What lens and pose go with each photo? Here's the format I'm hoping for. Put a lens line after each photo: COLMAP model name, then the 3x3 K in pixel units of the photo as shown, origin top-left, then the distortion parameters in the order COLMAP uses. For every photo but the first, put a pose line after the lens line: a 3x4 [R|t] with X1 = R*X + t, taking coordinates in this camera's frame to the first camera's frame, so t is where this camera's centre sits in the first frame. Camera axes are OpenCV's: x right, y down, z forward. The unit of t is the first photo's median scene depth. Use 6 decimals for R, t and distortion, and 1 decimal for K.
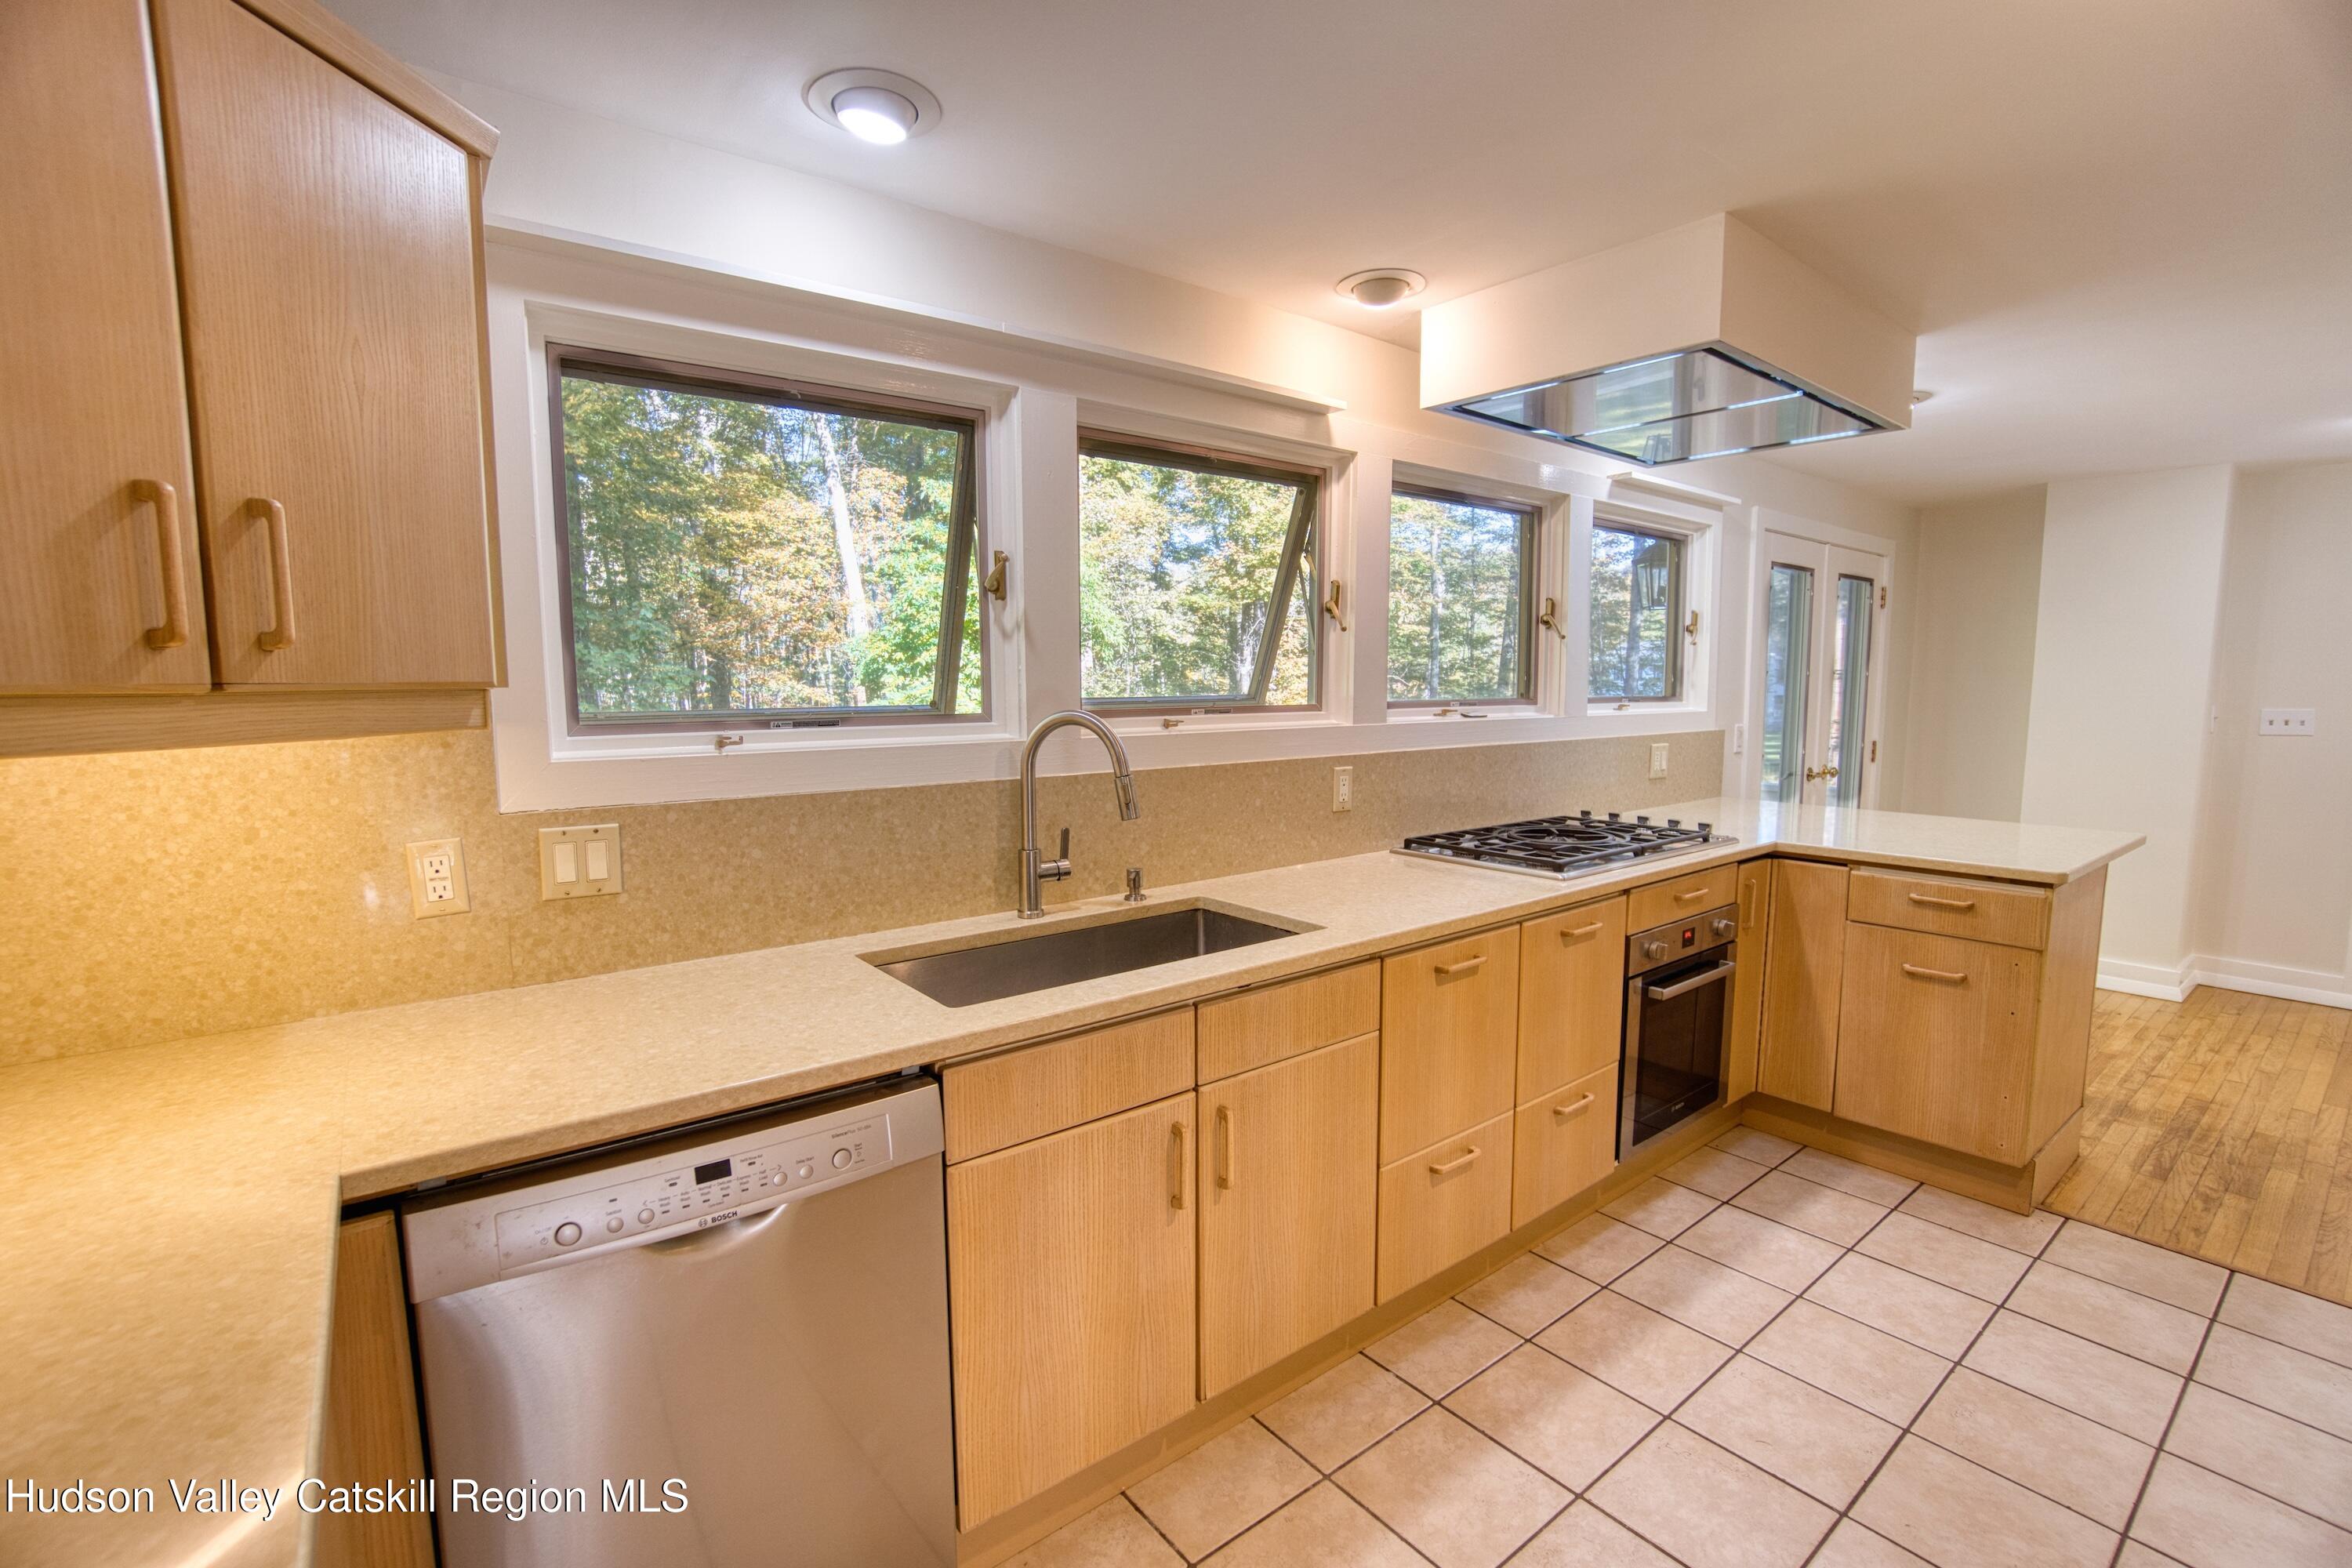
lens RADIAL K [[1038.1, 0, 1174.3], [0, 1038.1, 793.3], [0, 0, 1]] dist [-0.065489, 0.023315]
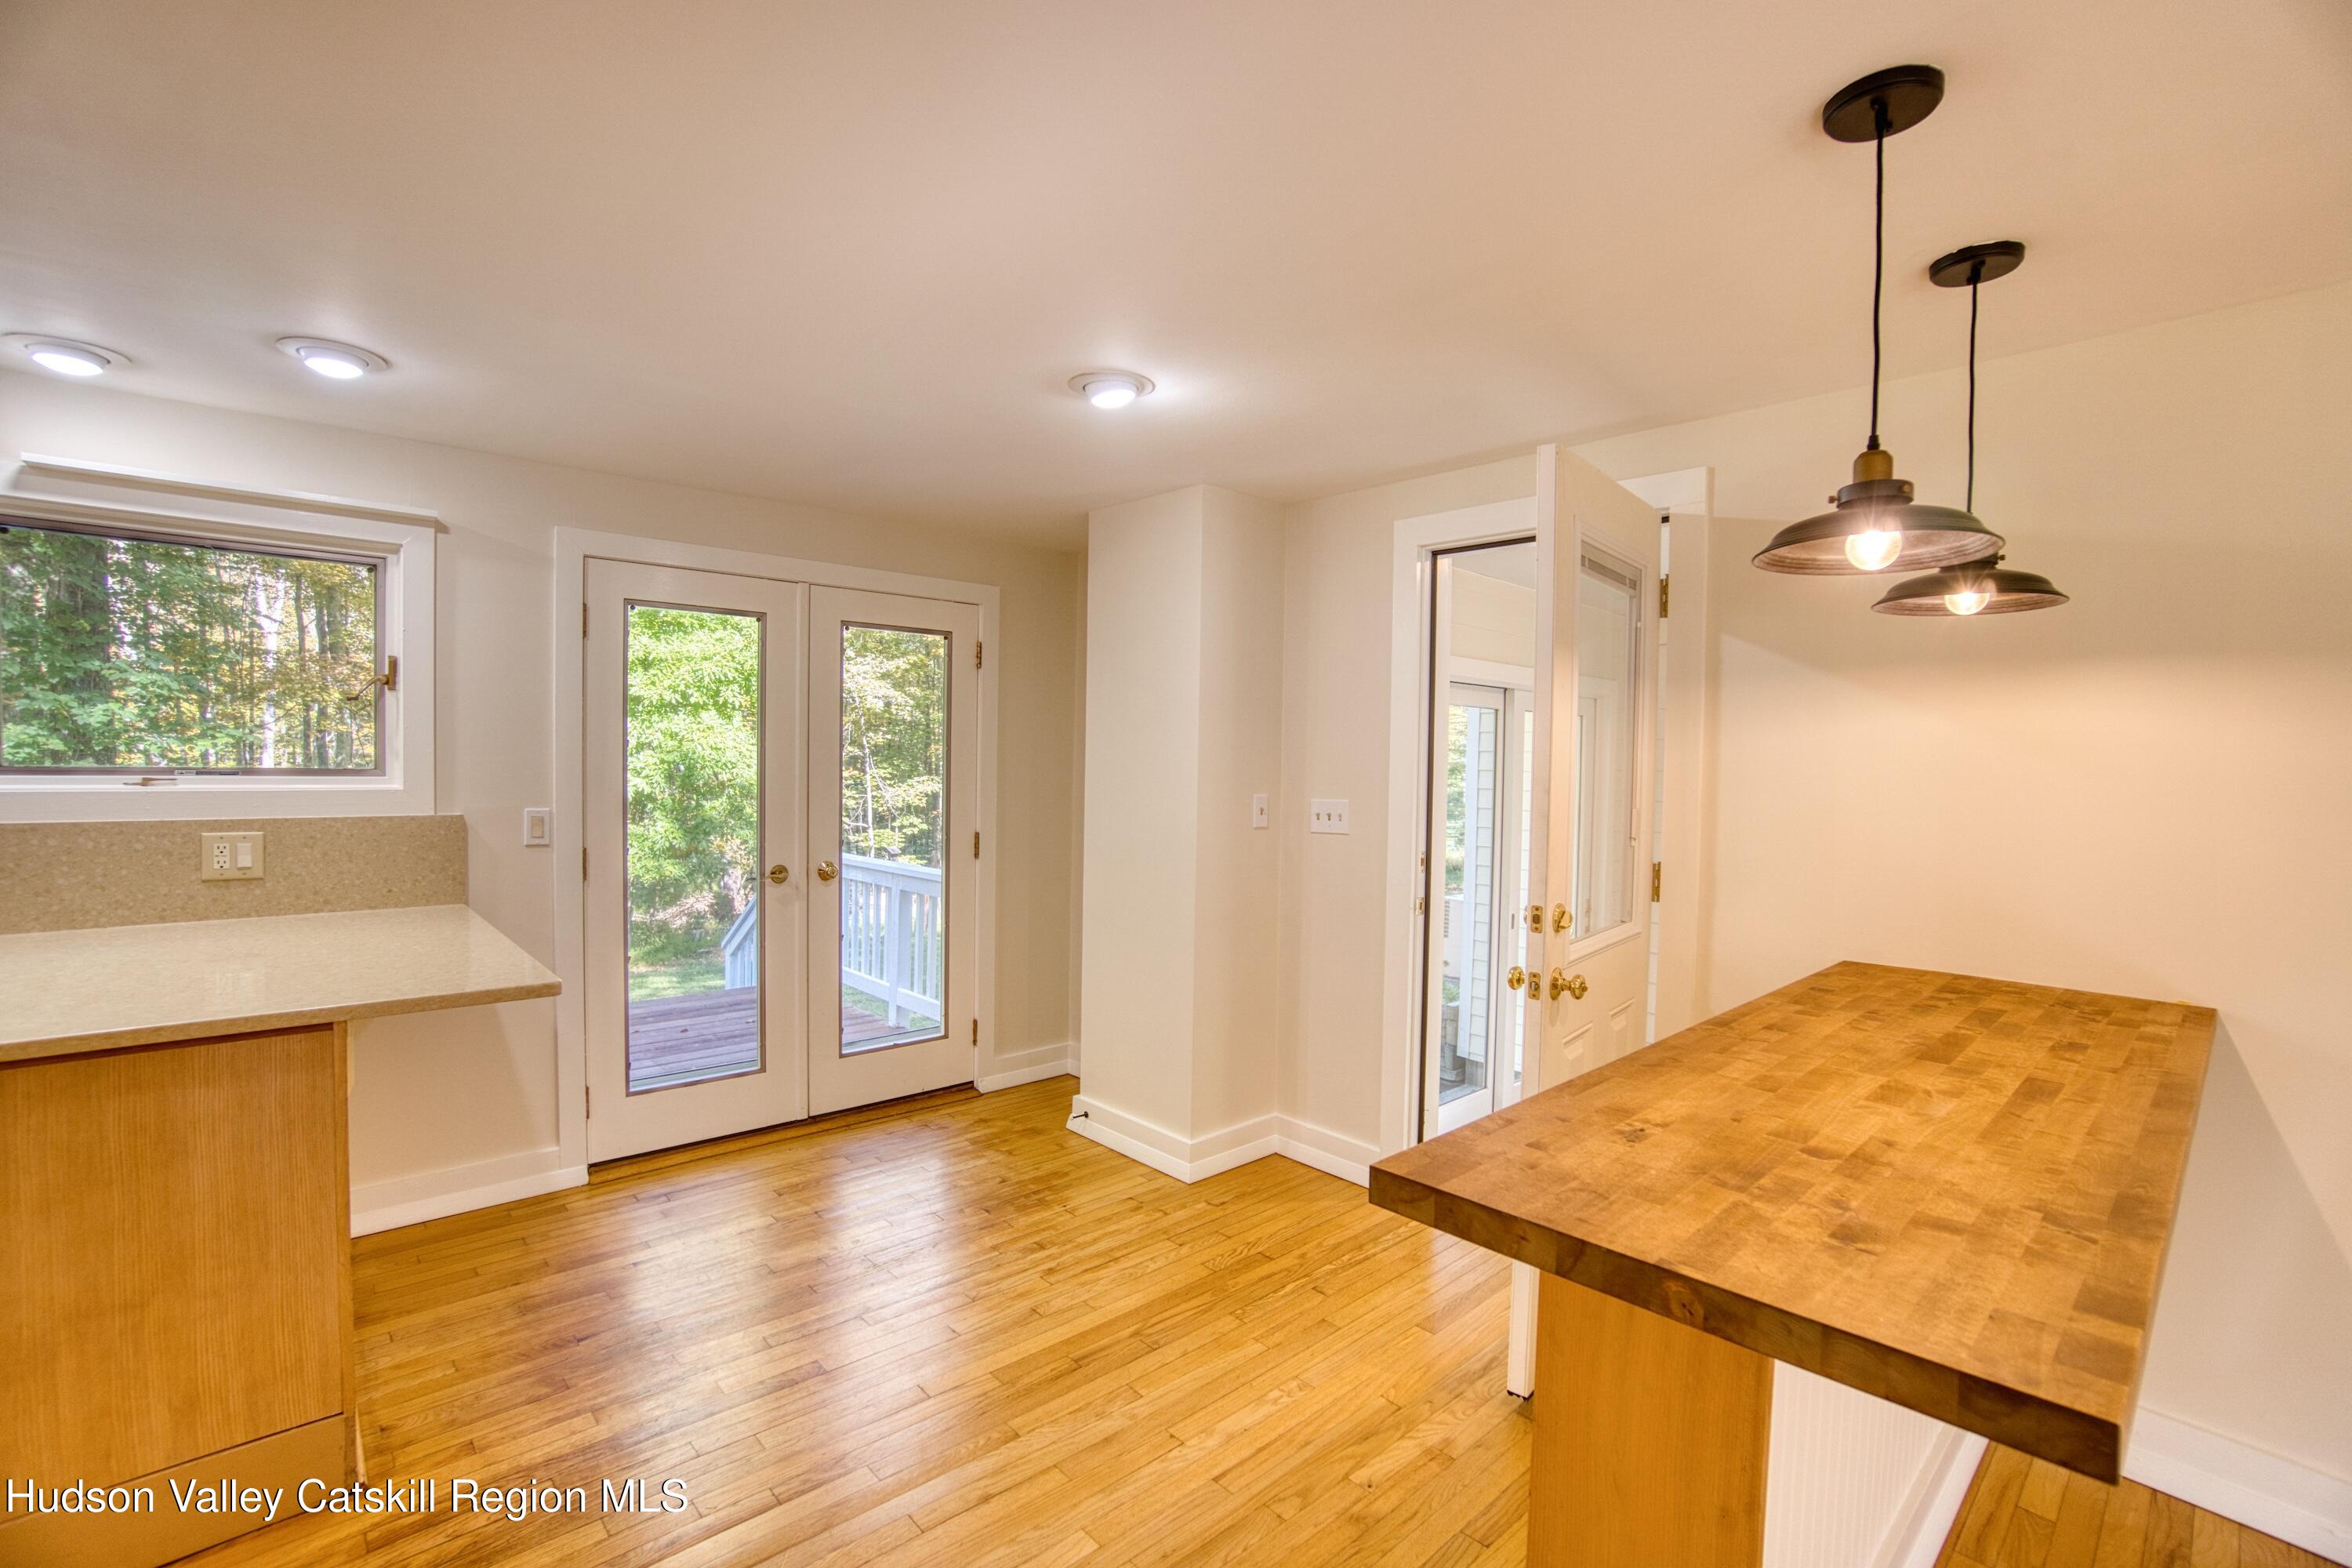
lens RADIAL K [[1038.1, 0, 1174.3], [0, 1038.1, 793.3], [0, 0, 1]] dist [-0.065489, 0.023315]
pose [[0.996304, 0.018225, 0.083946, 1.549180], [-0.011585, 0.996814, -0.078912, -0.040120], [-0.085117, 0.077647, 0.993341, 0.332727]]
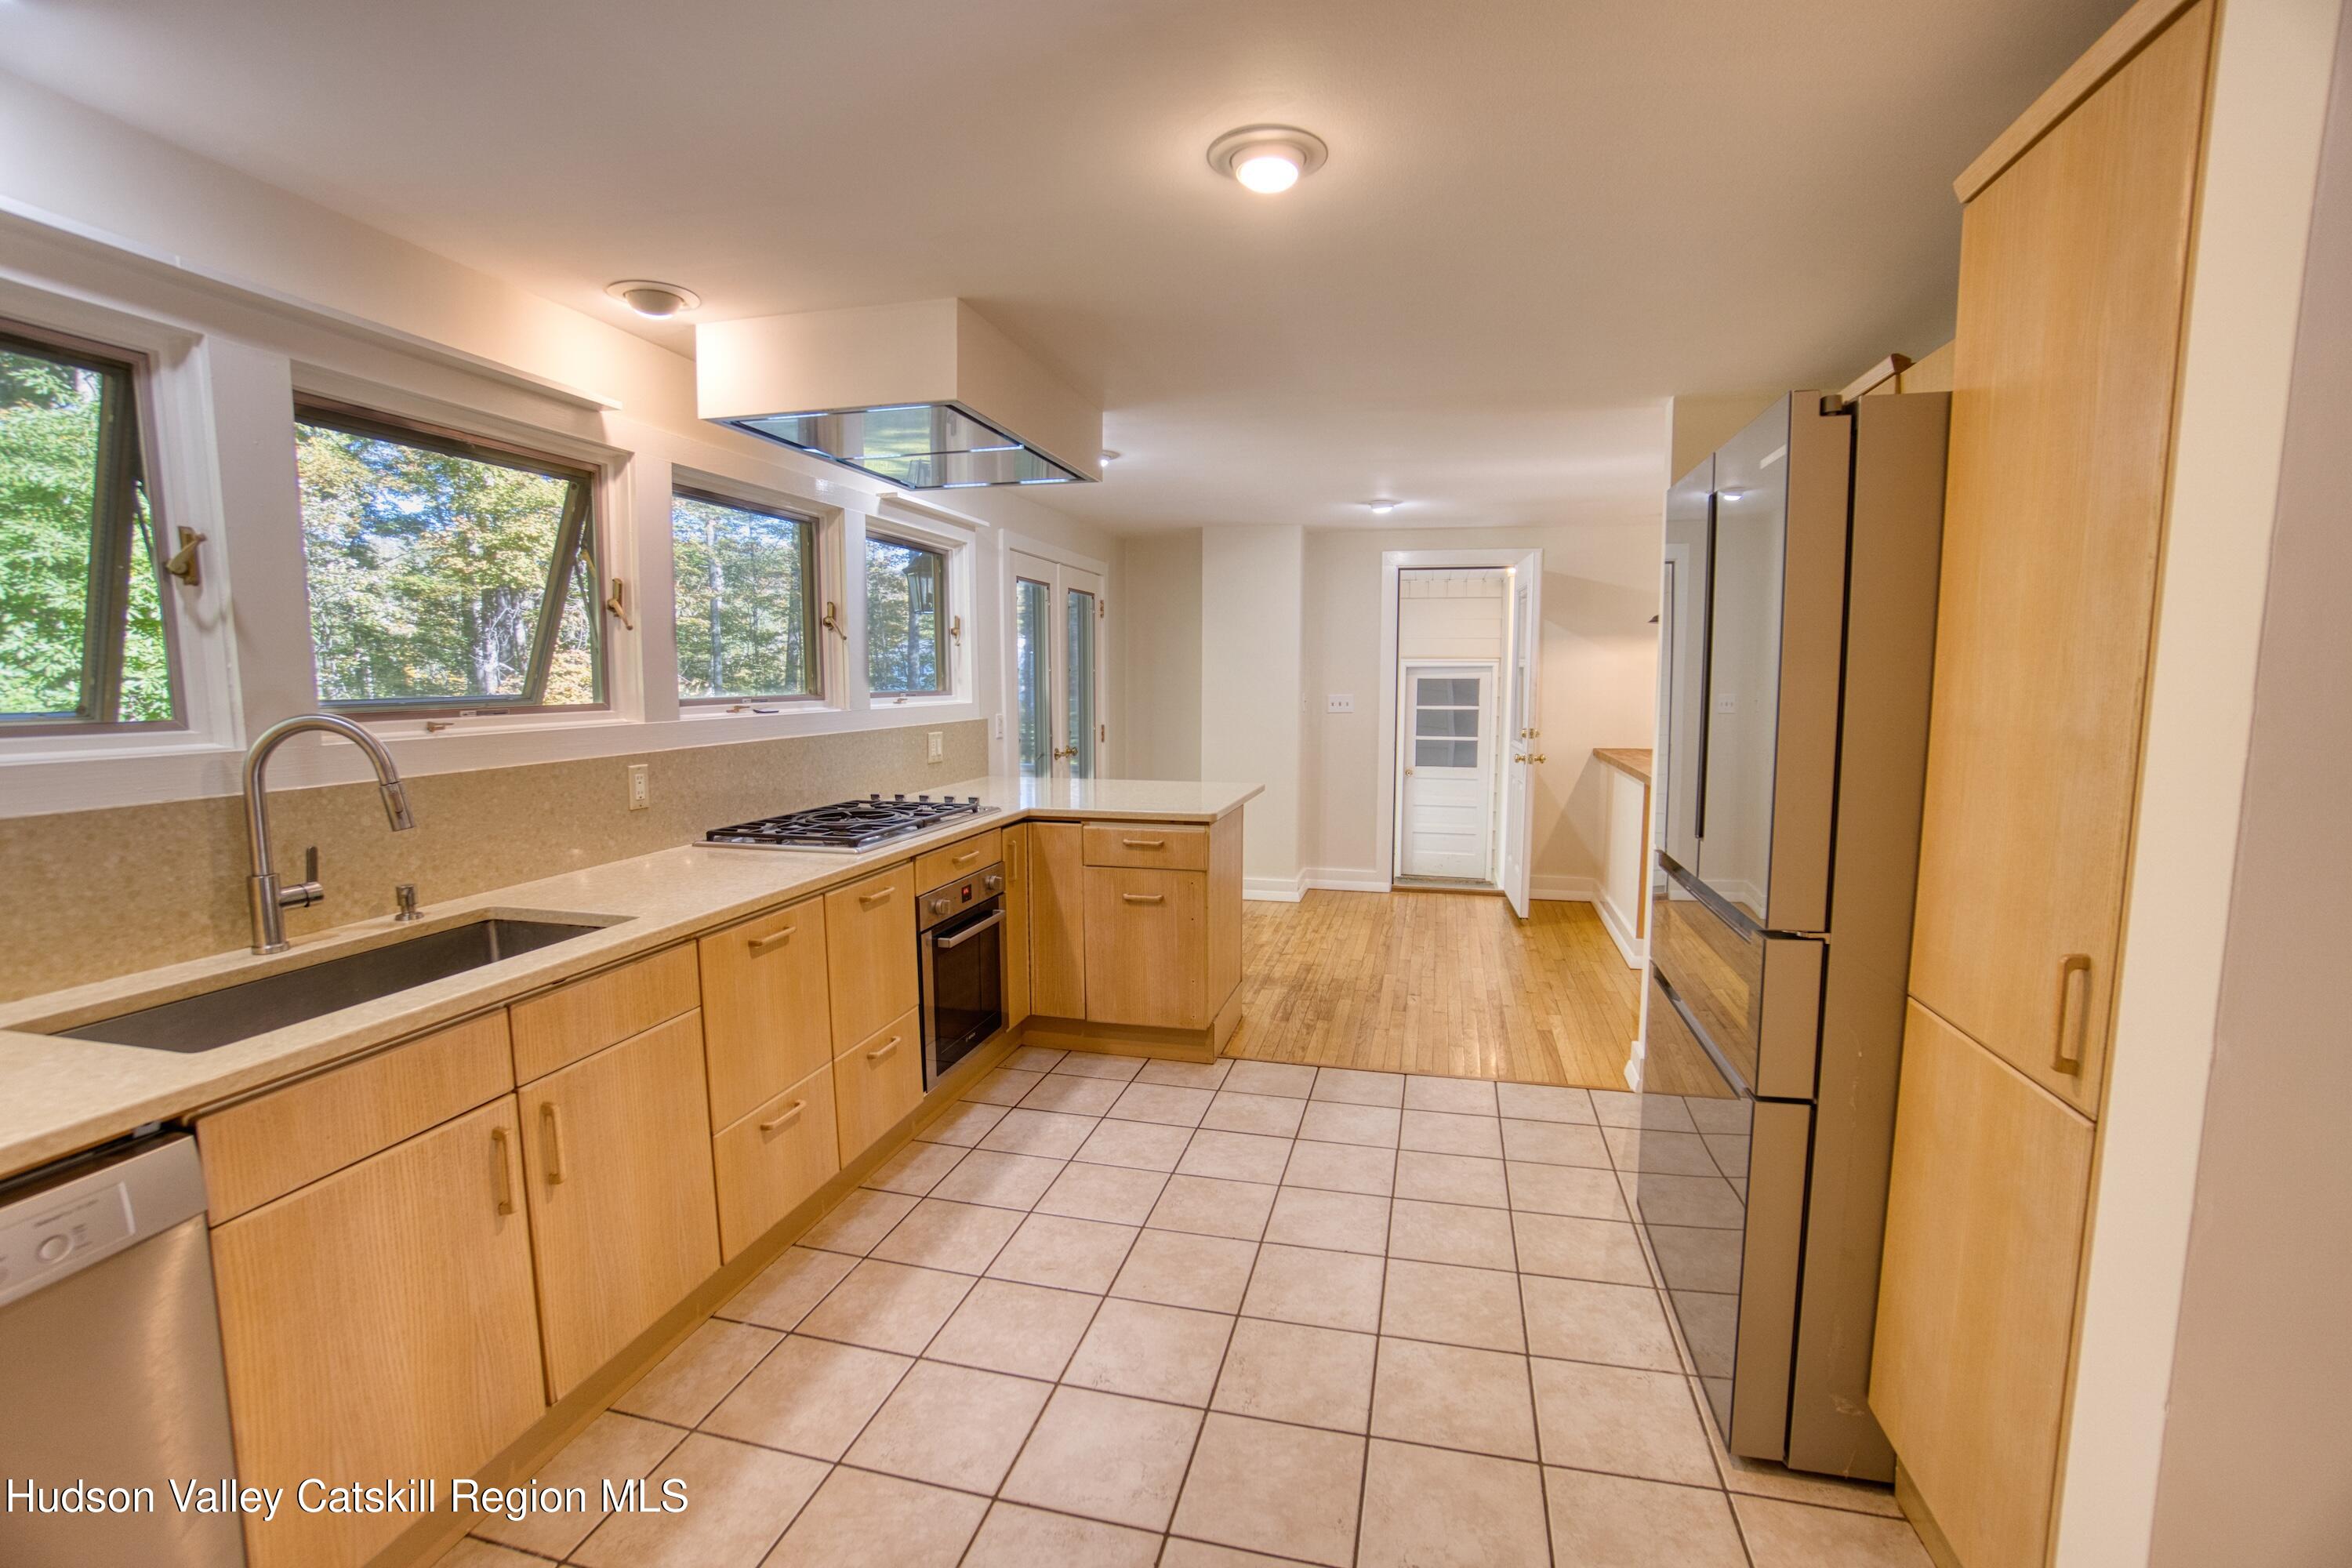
lens RADIAL K [[1038.1, 0, 1174.3], [0, 1038.1, 793.3], [0, 0, 1]] dist [-0.065489, 0.023315]
pose [[0.788737, -0.065819, 0.611197, -0.035795], [0.063909, 0.997644, 0.024962, 0.011232], [-0.611400, 0.019373, 0.791085, -0.107638]]
